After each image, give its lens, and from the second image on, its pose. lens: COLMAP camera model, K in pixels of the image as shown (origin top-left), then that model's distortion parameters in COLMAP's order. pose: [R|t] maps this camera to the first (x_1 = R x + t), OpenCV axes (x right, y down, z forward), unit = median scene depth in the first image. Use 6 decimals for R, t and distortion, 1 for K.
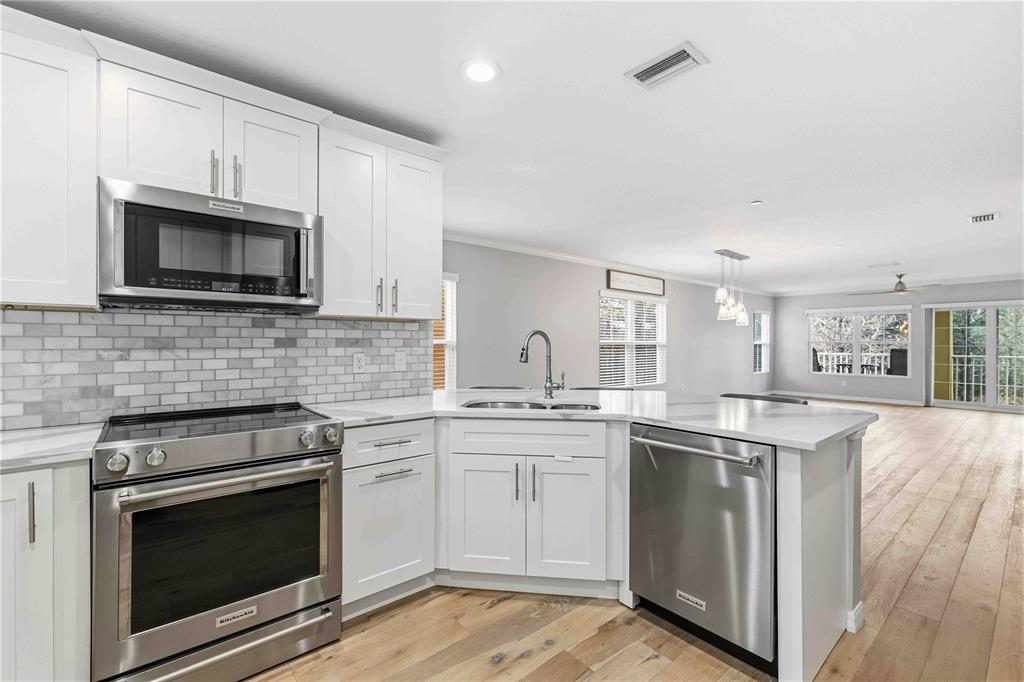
lens RADIAL K [[443.4, 0, 512.0], [0, 443.4, 341.0], [0, 0, 1]] dist [0.002251, 0.000299]
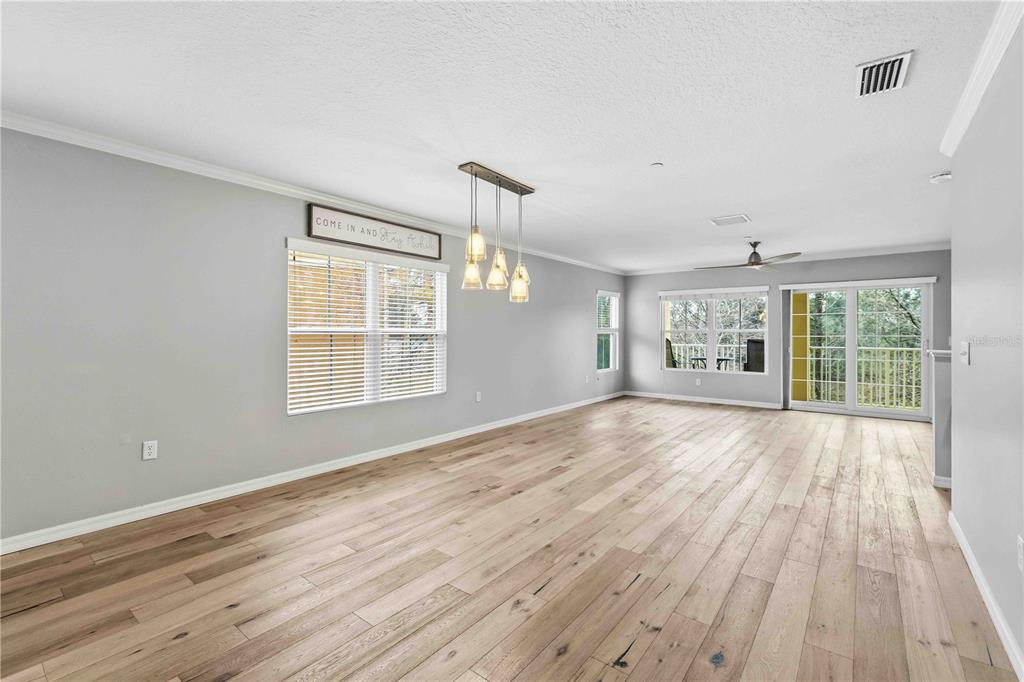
lens RADIAL K [[453.0, 0, 509.5], [0, 453.0, 330.7], [0, 0, 1]] dist [-0.000127, 0.000102]
pose [[0.979370, 0.000057, 0.202074, 0.270633], [0.000695, 0.999993, -0.003649, 0.004701], [-0.202073, 0.003715, 0.979363, 0.287274]]
